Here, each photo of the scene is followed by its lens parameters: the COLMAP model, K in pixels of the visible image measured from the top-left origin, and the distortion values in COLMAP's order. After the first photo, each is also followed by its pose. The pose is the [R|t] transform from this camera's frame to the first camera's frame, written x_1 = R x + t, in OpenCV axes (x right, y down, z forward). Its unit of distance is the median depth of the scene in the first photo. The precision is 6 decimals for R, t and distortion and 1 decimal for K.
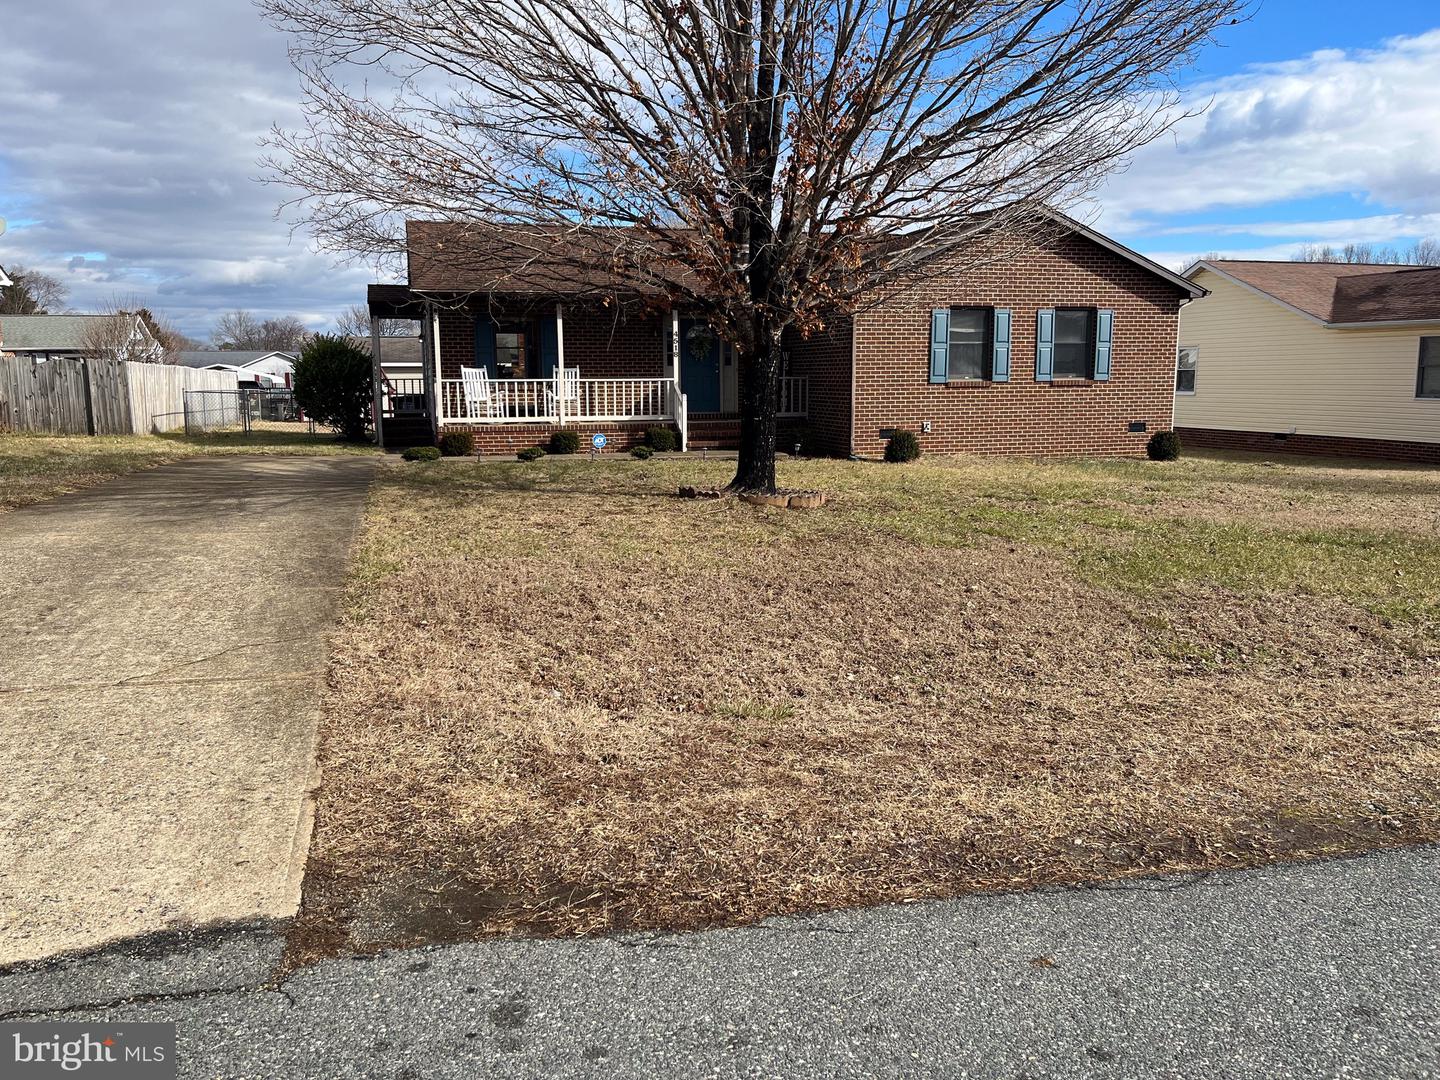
lens RADIAL K [[1088.6, 0, 710.8], [0, 1088.6, 541.0], [0, 0, 1]] dist [0.057054, -0.088713]
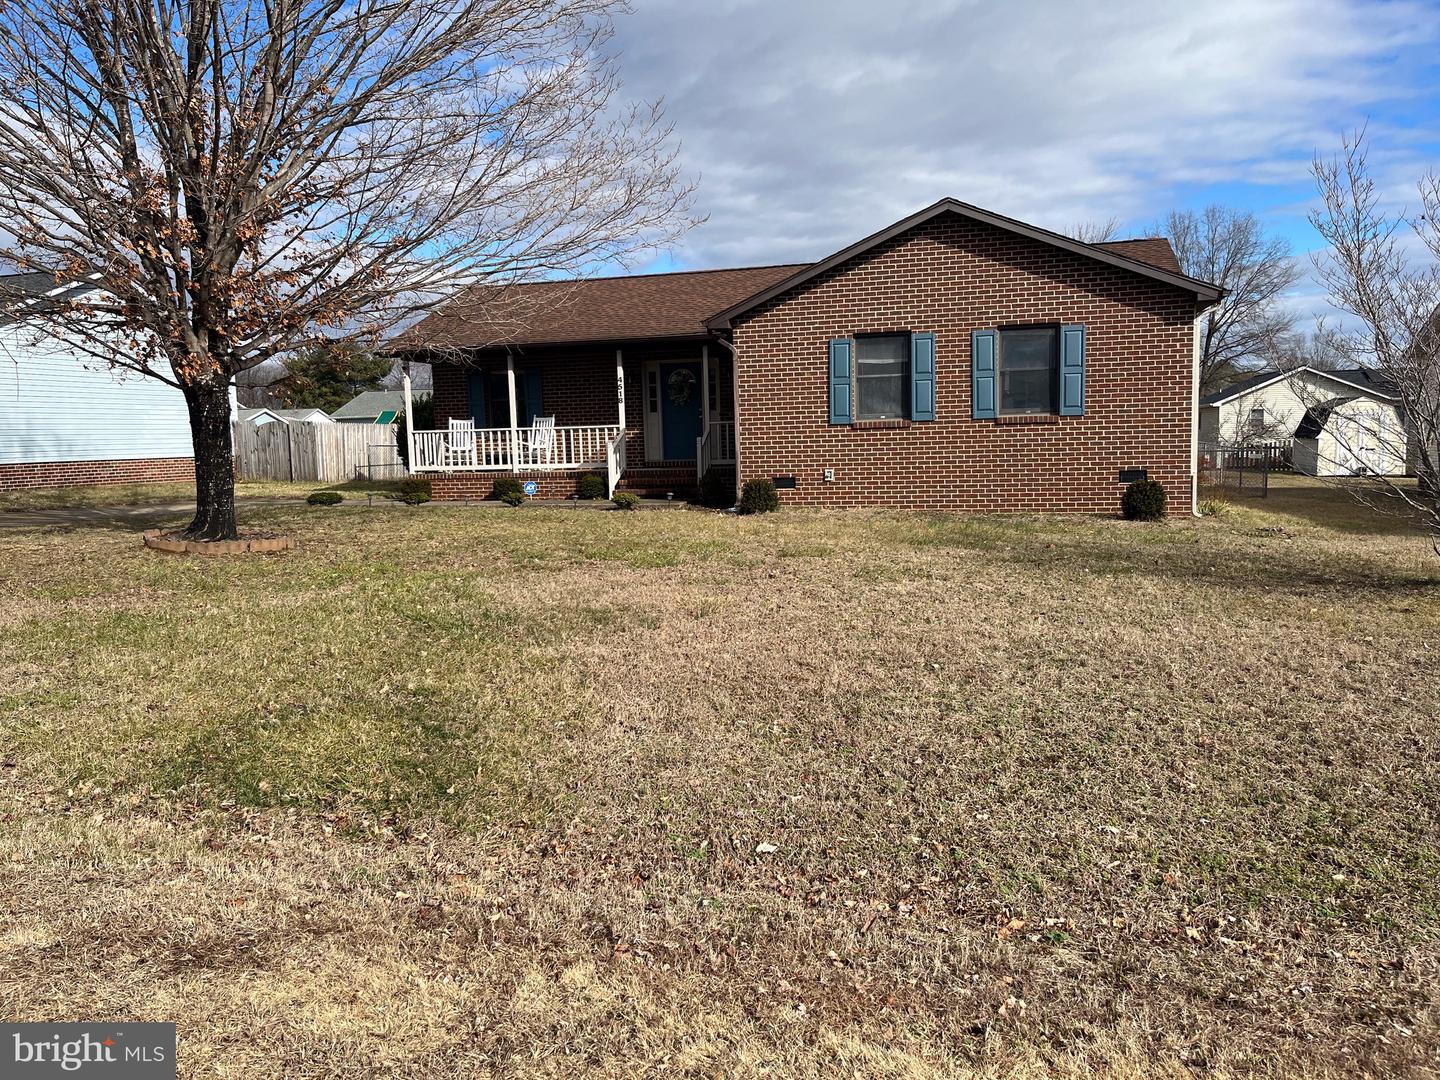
lens RADIAL K [[1088.6, 0, 719.2], [0, 1088.6, 540.6], [0, 0, 1]] dist [0.057054, -0.088713]
pose [[0.861375, 0.030912, -0.507028, 0.546212], [-0.054306, 0.998030, -0.031412, -0.020531], [0.505058, 0.054592, 0.861357, 0.213576]]
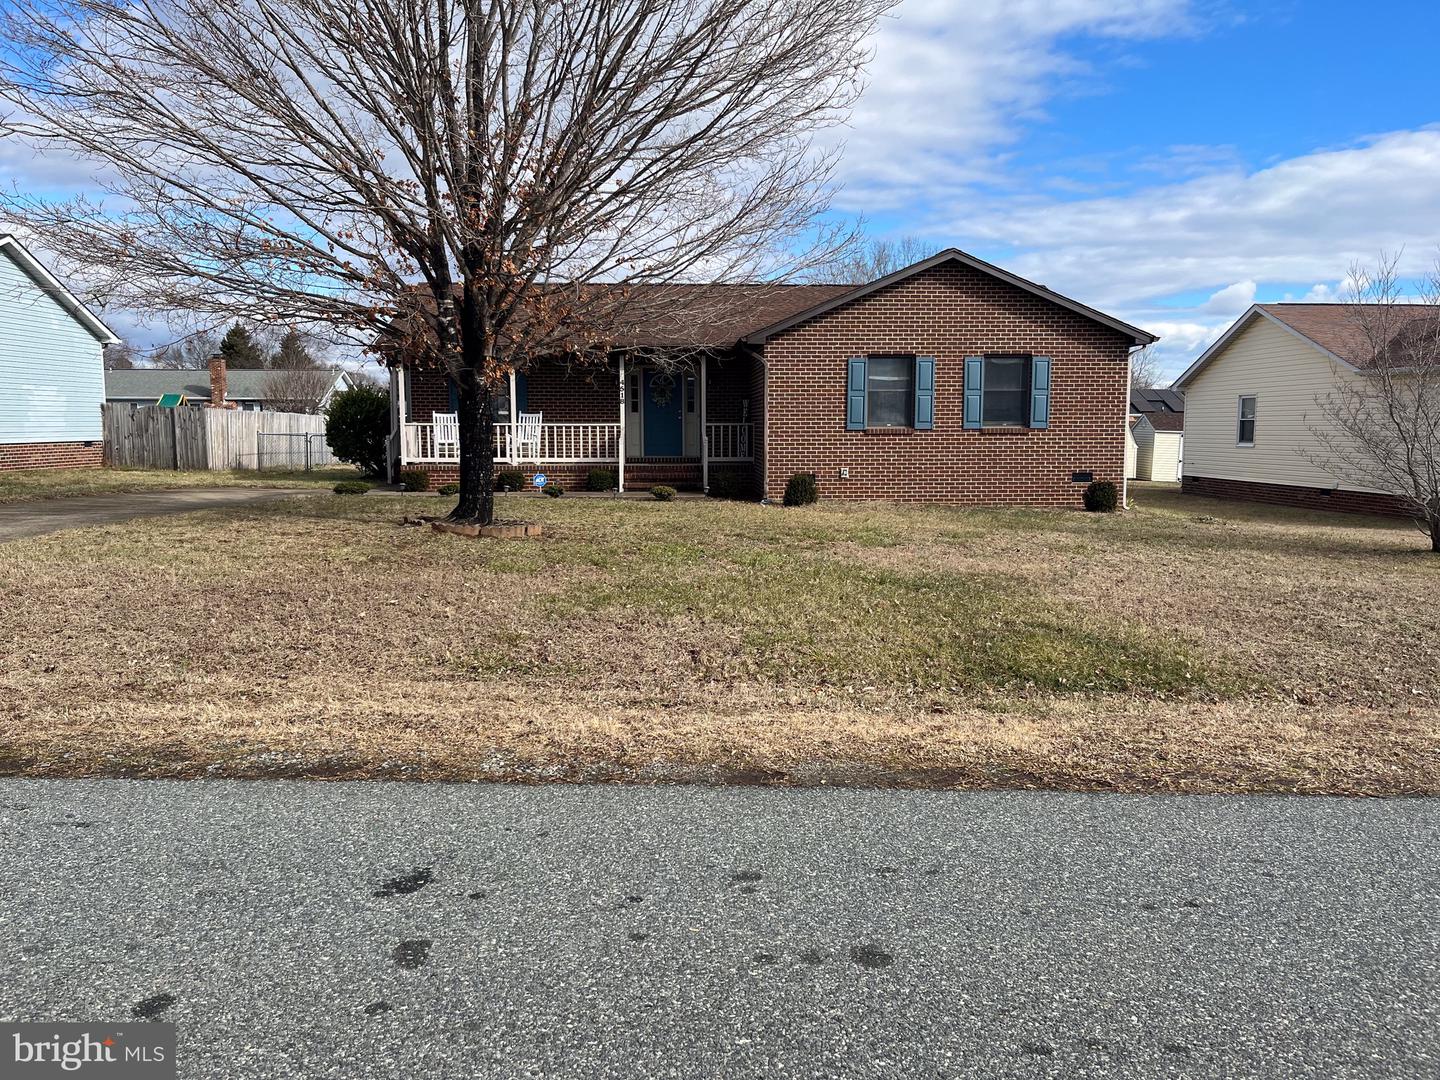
lens RADIAL K [[1088.6, 0, 722.5], [0, 1088.6, 539.1], [0, 0, 1]] dist [0.057054, -0.088713]
pose [[0.974490, 0.028984, -0.222549, 0.306645], [-0.039528, 0.998290, -0.043071, 0.005196], [0.220920, 0.050769, 0.973970, -0.008265]]
